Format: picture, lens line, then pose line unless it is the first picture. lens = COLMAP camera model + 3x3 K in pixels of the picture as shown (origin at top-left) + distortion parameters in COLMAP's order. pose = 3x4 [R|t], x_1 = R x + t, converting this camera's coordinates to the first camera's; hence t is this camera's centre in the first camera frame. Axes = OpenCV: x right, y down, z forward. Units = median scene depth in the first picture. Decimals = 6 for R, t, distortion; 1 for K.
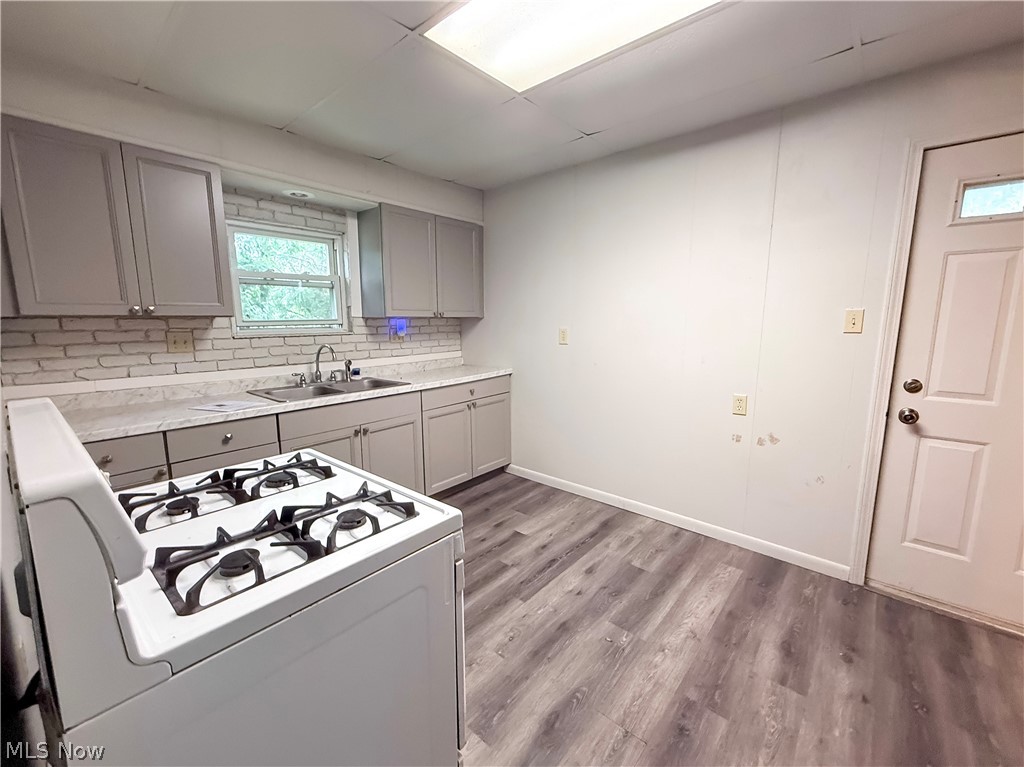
lens RADIAL K [[424.8, 0, 504.6], [0, 424.8, 382.5], [0, 0, 1]] dist [-0.000292, -0.000072]
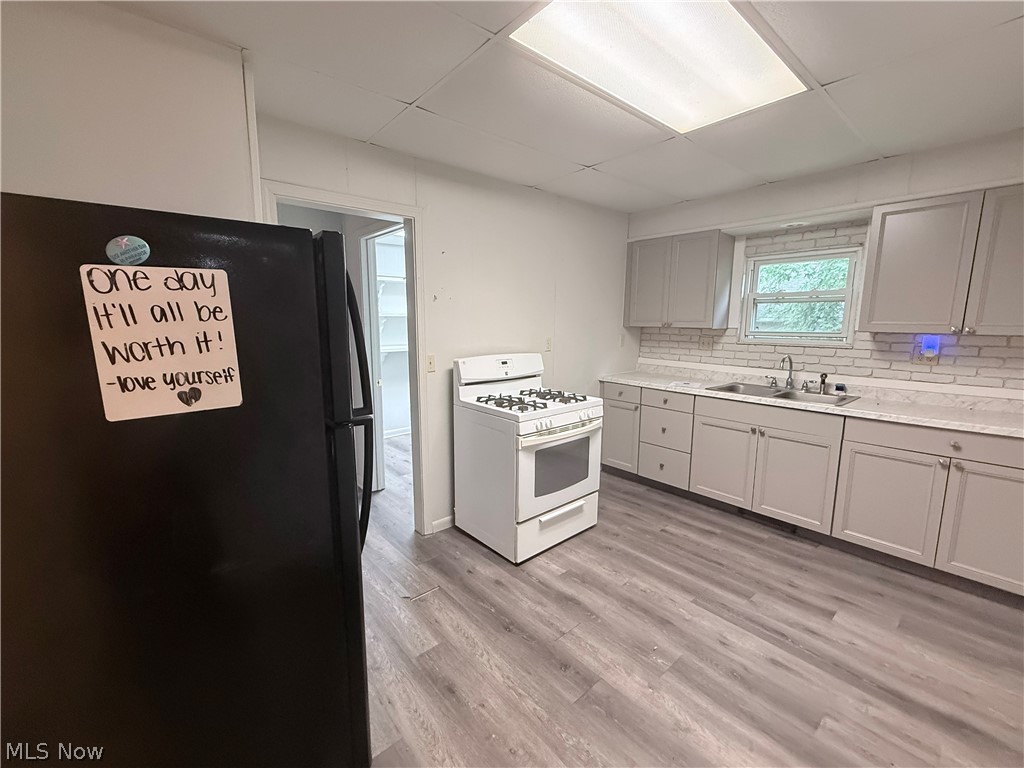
lens RADIAL K [[421.9, 0, 512.1], [0, 421.9, 383.0], [0, 0, 1]] dist [0.000114, -0.000015]
pose [[-0.140123, 0.151871, -0.978417, 0.833730], [-0.152738, 0.973023, 0.172908, -0.104540], [0.978282, 0.173670, -0.113147, 0.455995]]
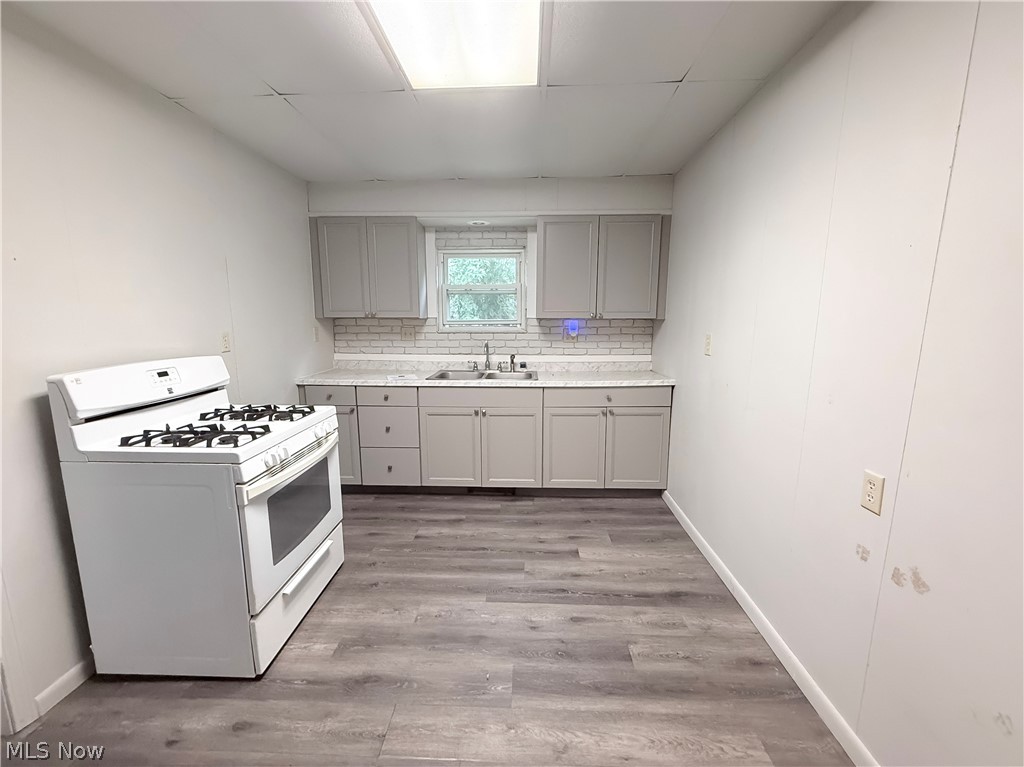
lens RADIAL K [[410.3, 0, 507.3], [0, 410.3, 382.5], [0, 0, 1]] dist [0.000377, 0.000165]
pose [[0.626139, 0.126928, -0.769311, 0.600242], [-0.119282, 0.990640, 0.066362, -0.057151], [0.770533, 0.050213, 0.635419, 0.304385]]
